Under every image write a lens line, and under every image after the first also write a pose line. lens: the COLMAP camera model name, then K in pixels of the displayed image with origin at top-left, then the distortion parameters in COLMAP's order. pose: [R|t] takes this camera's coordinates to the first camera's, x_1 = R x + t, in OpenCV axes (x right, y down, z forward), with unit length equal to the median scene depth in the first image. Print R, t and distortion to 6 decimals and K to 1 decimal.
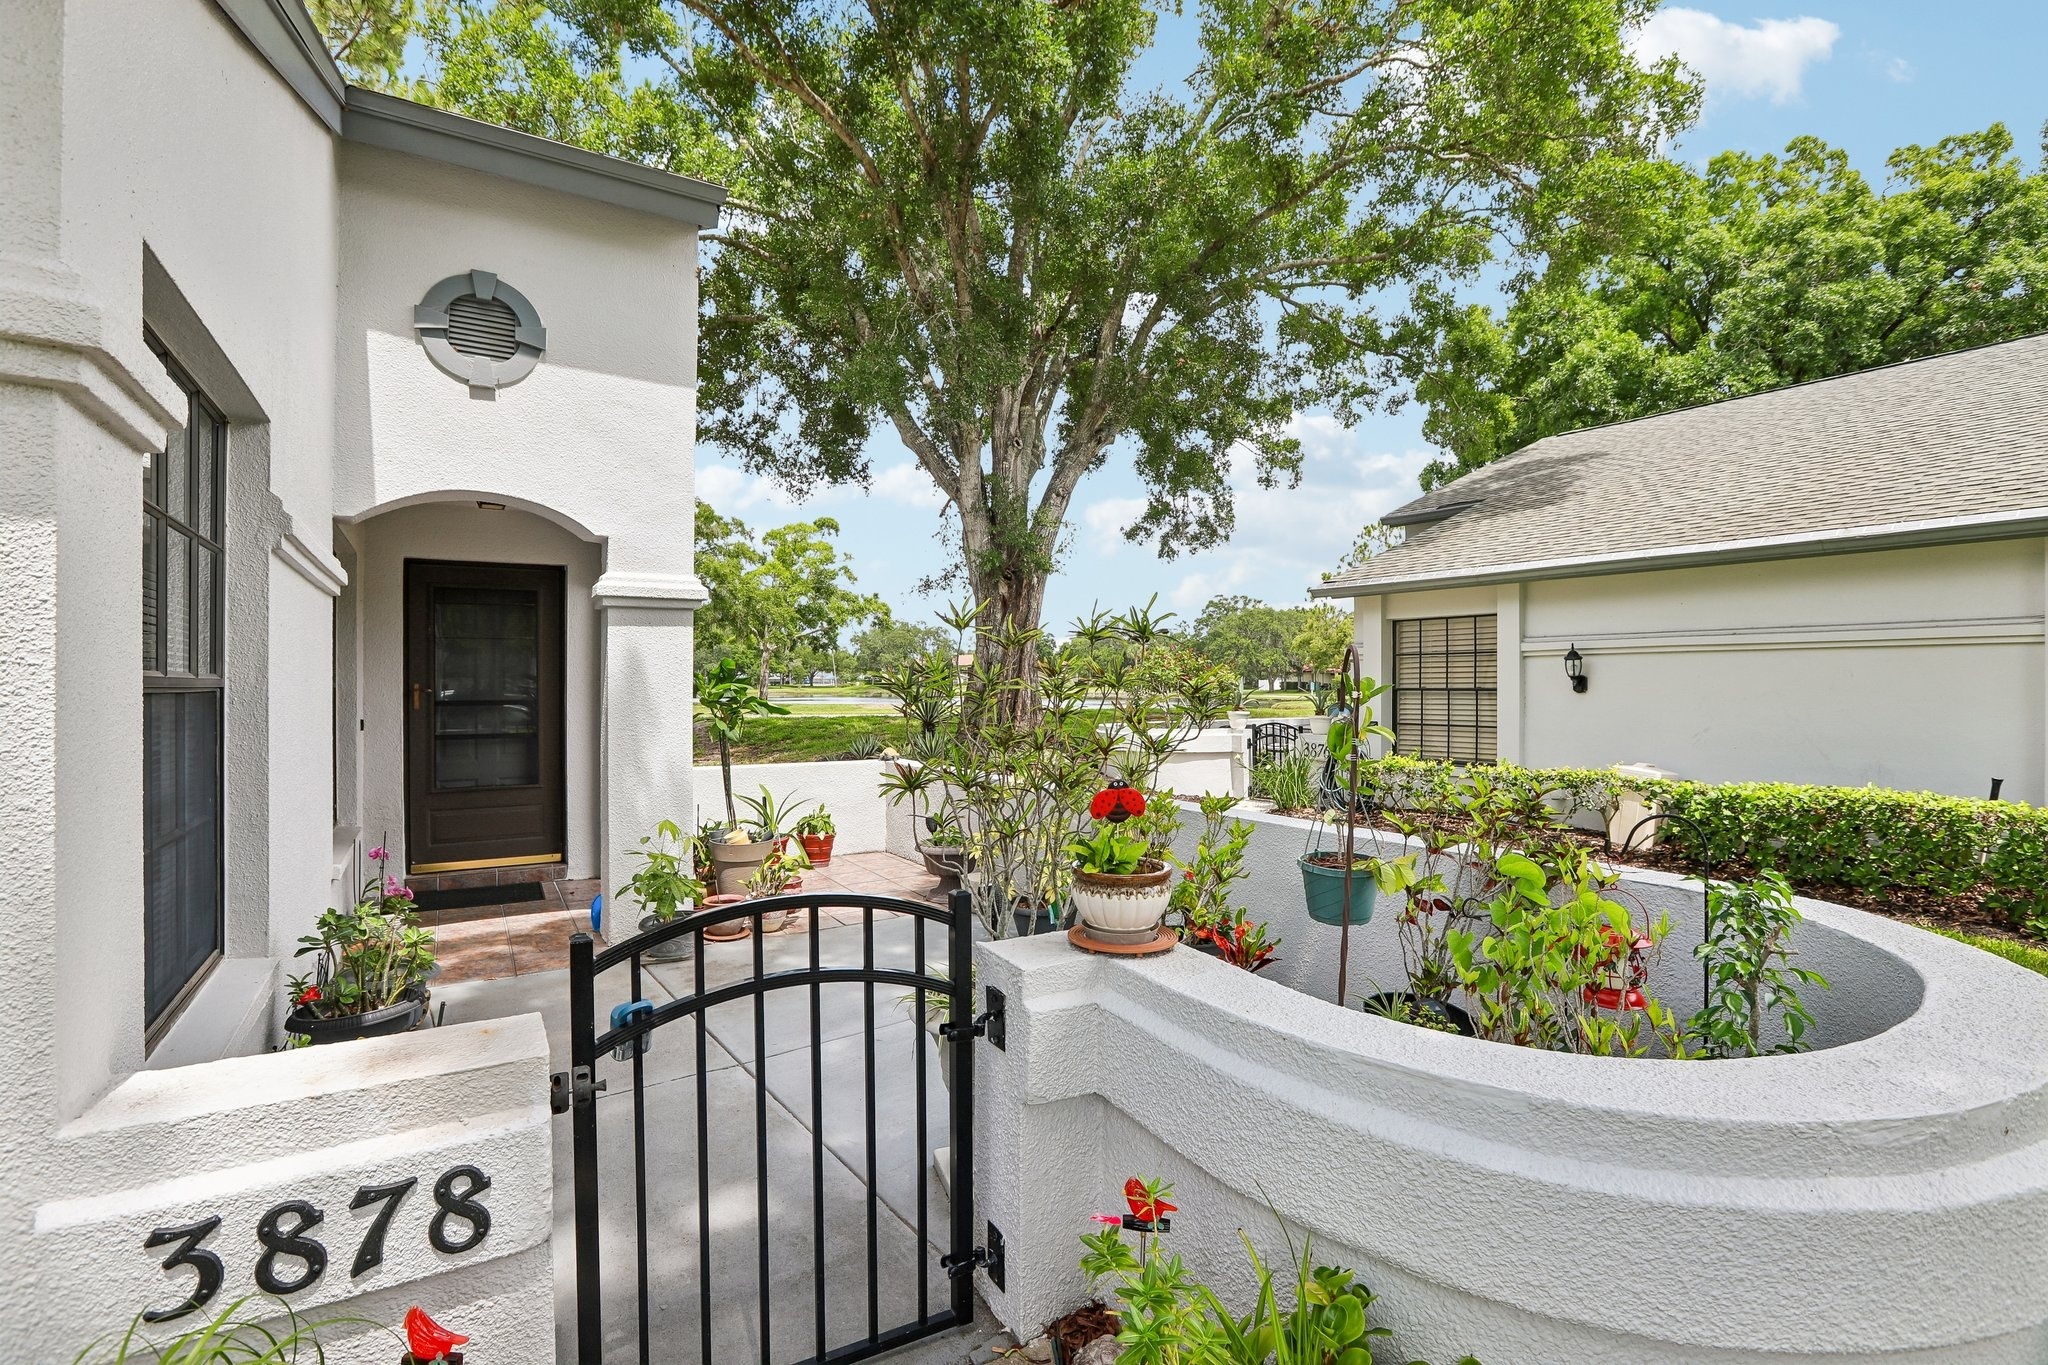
lens RADIAL K [[933.3, 0, 1025.5], [0, 933.3, 682.1], [0, 0, 1]] dist [-0.020373, 0.008088]
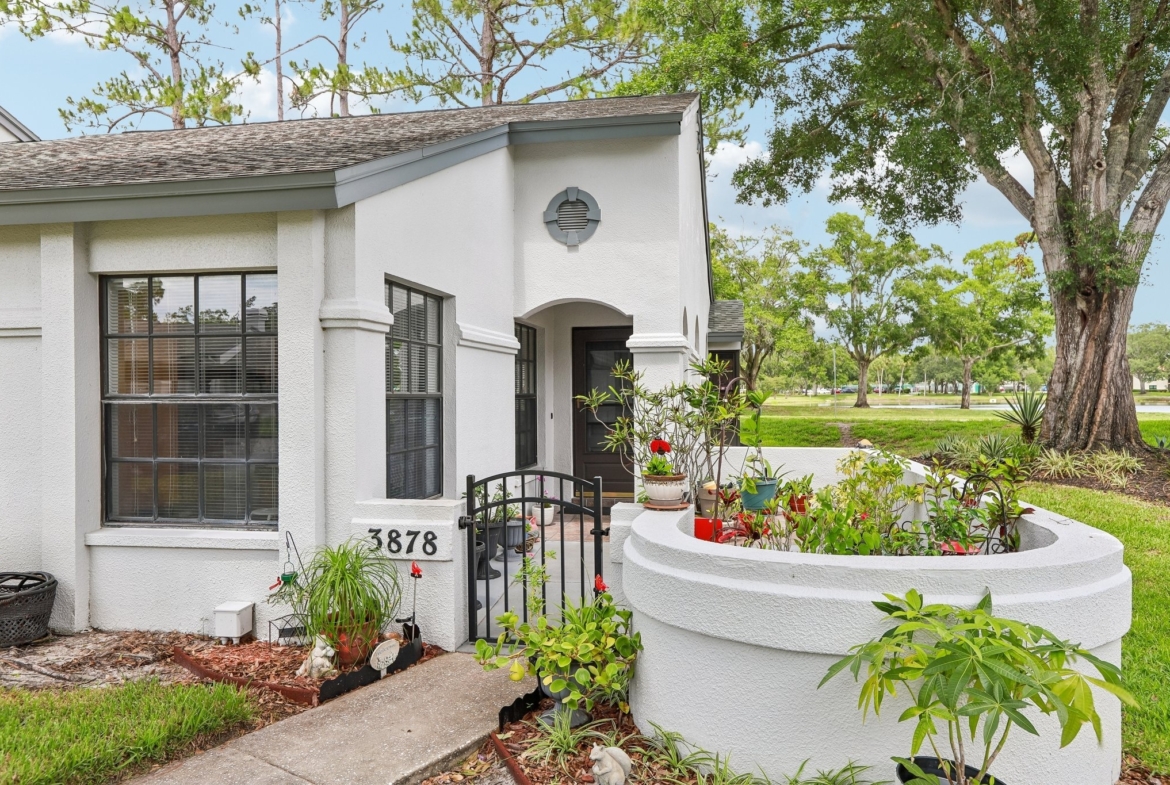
lens RADIAL K [[832.3, 0, 588.1], [0, 832.3, 391.1], [0, 0, 1]] dist [-0.007476, -0.001360]
pose [[0.746612, -0.003831, -0.665249, 0.617673], [0.004250, 0.999990, -0.000989, -0.002959], [0.665246, -0.002089, 0.746621, -0.308363]]
